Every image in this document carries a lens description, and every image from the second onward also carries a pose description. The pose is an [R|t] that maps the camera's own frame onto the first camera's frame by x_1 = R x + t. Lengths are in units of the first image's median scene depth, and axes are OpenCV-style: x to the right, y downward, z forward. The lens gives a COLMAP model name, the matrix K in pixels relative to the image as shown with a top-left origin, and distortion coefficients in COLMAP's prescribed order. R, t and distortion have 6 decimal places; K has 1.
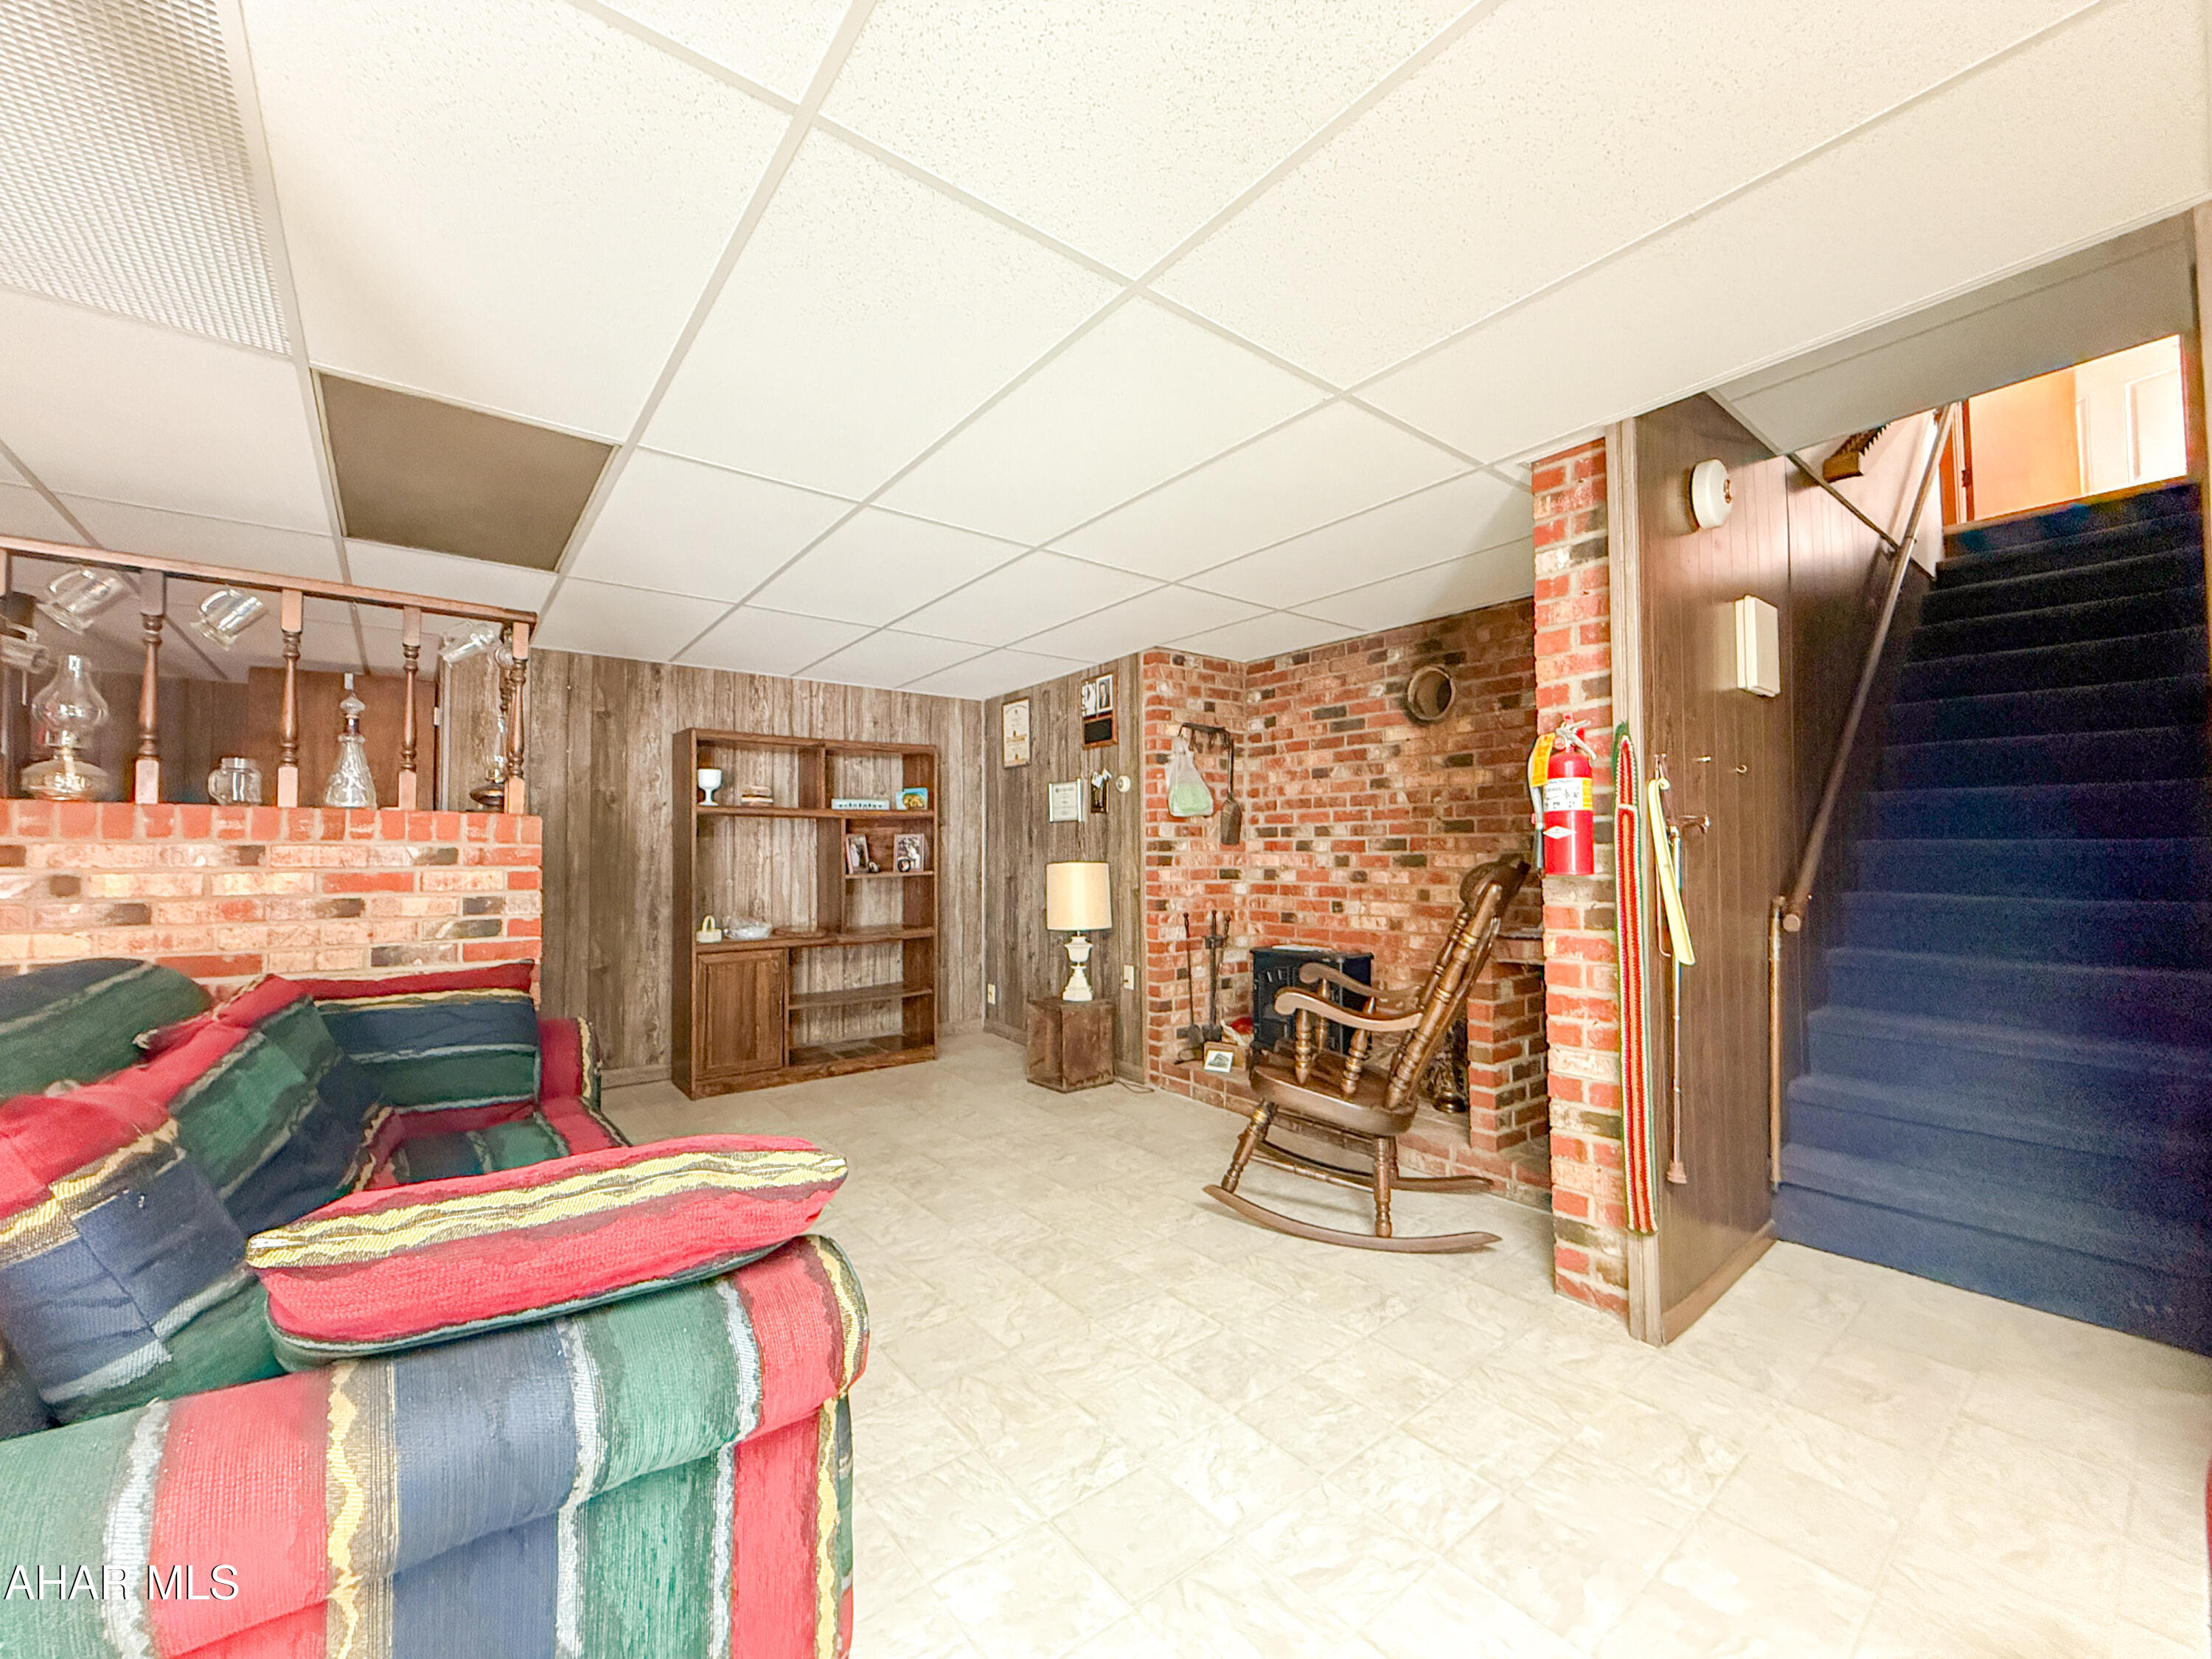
lens RADIAL K [[888.5, 0, 1089.9], [0, 888.5, 840.6], [0, 0, 1]] dist [0.002220, 0.000095]
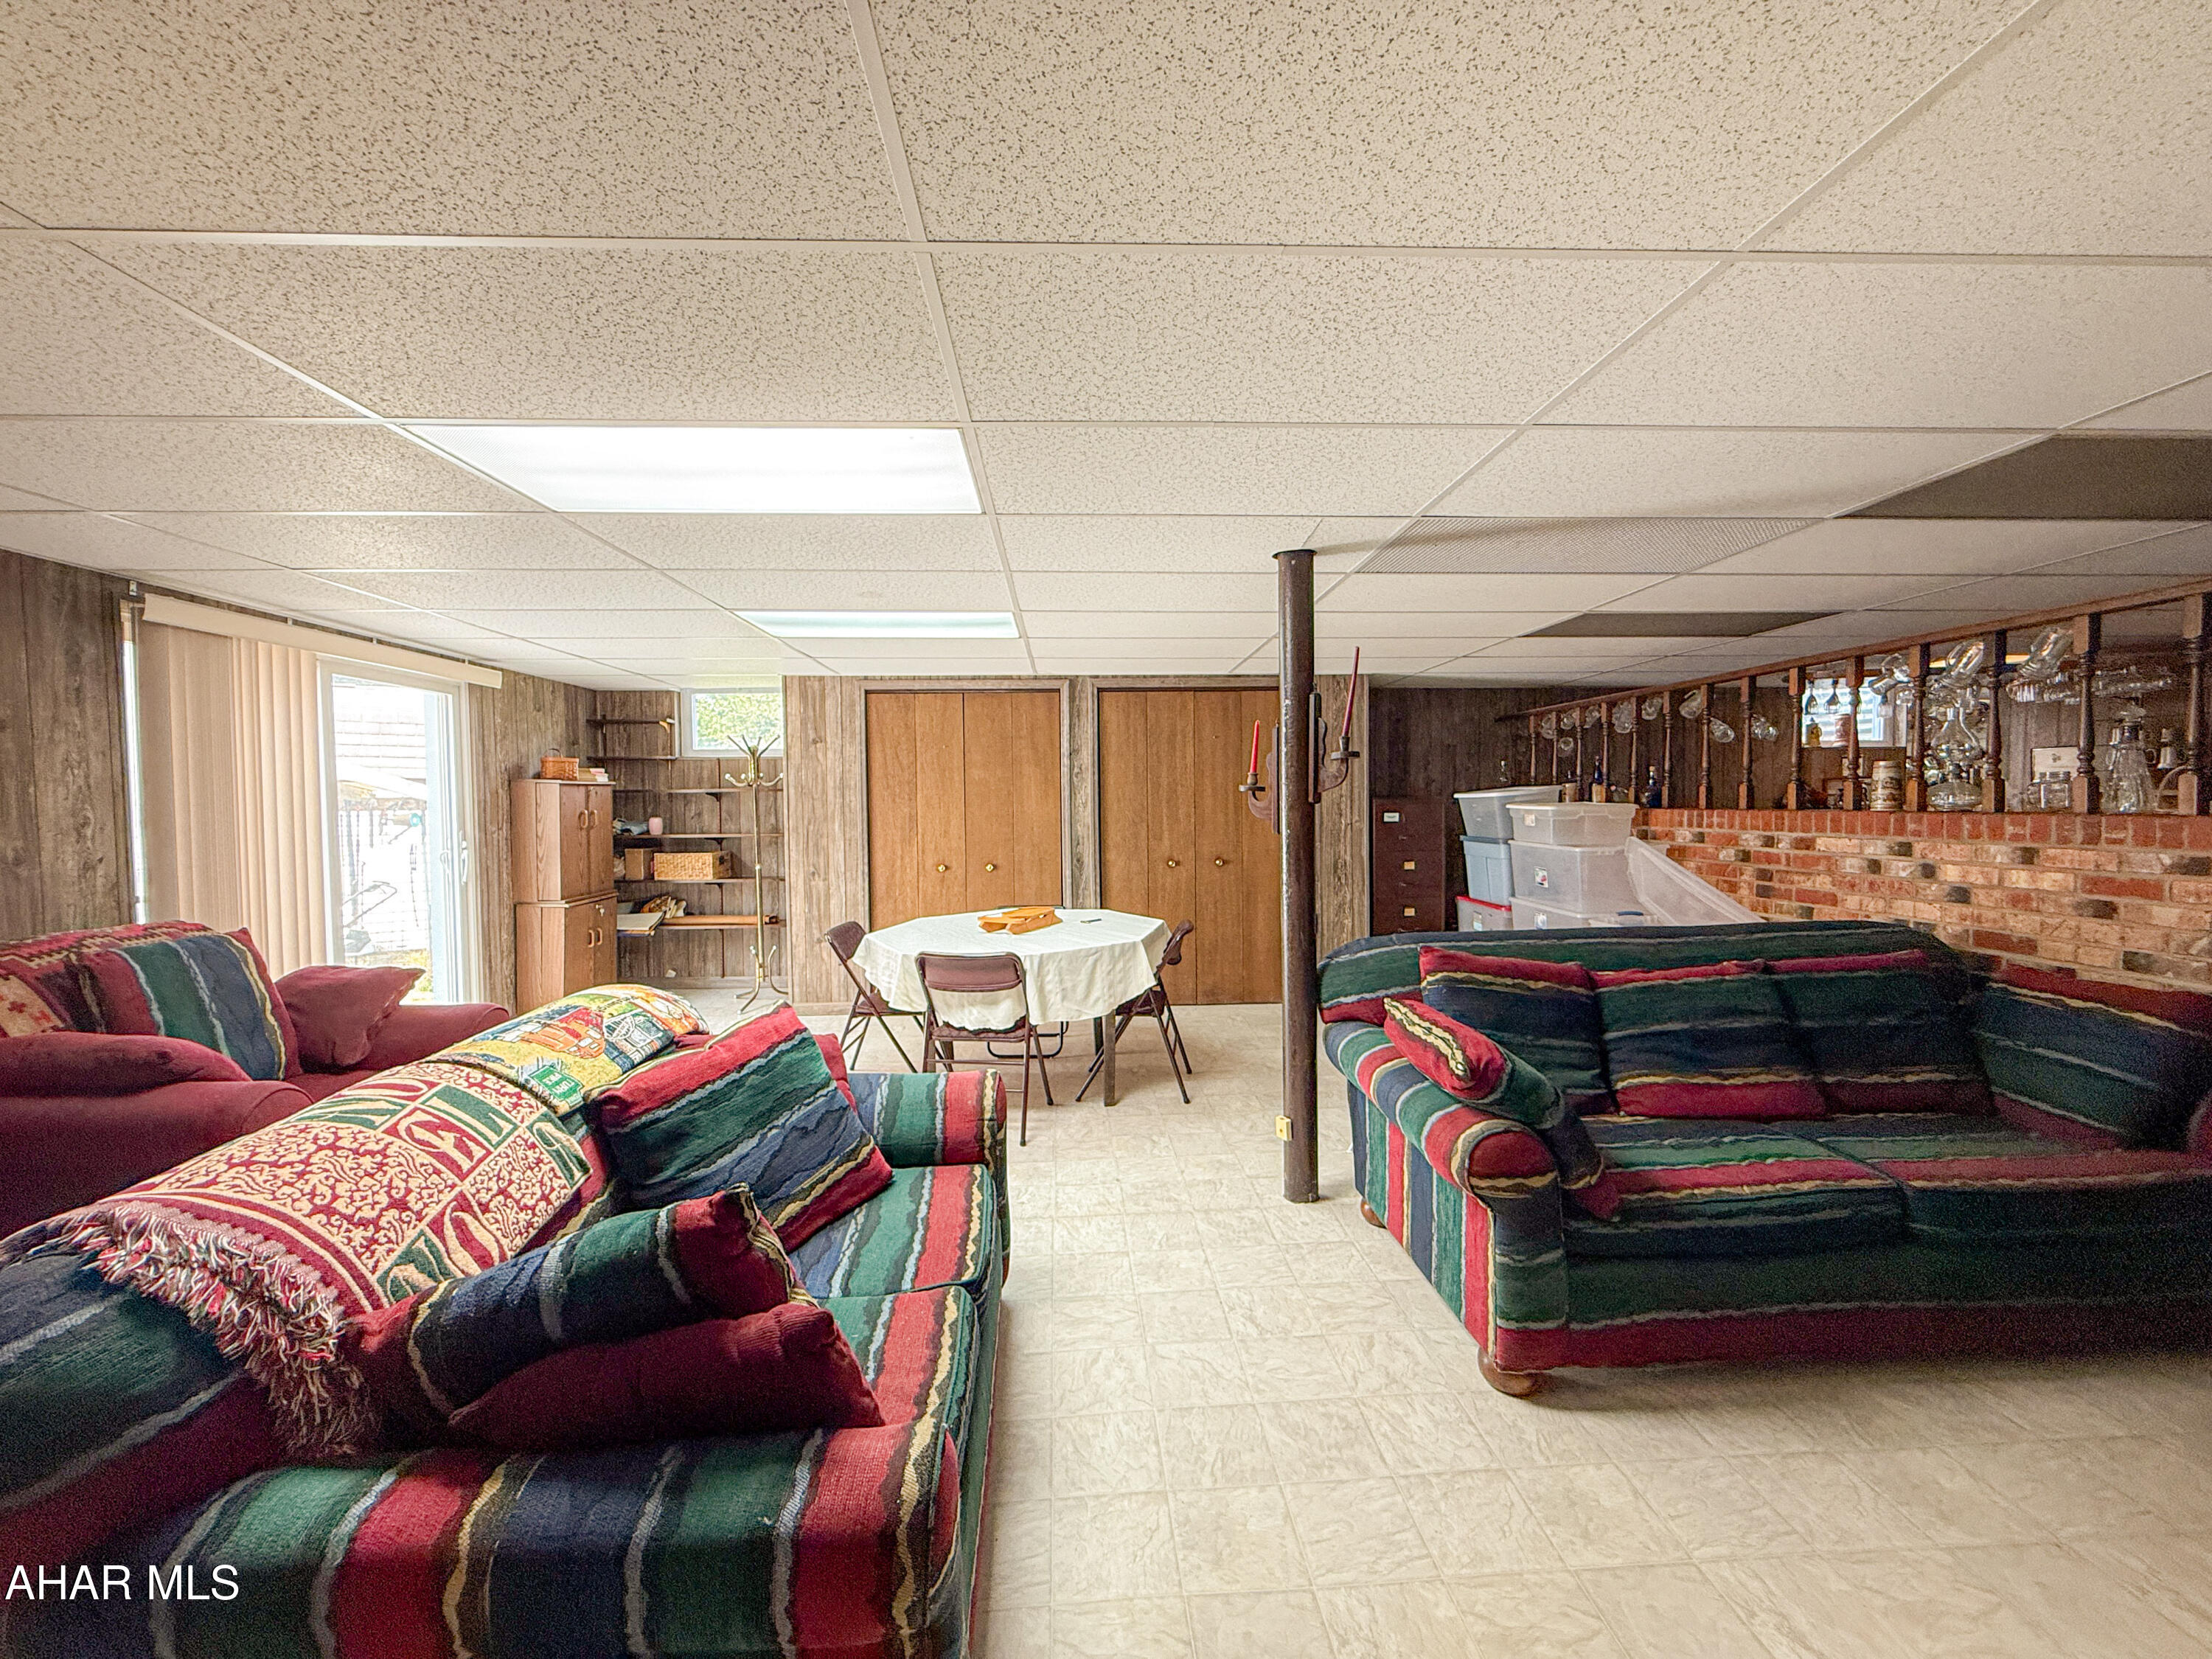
lens RADIAL K [[888.5, 0, 1108.1], [0, 888.5, 828.9], [0, 0, 1]] dist [0.002220, 0.000095]
pose [[-0.563761, 0.036469, -0.825133, 0.720836], [0.033620, 0.999210, 0.021193, -0.084274], [0.825254, -0.015793, -0.564541, 0.641951]]
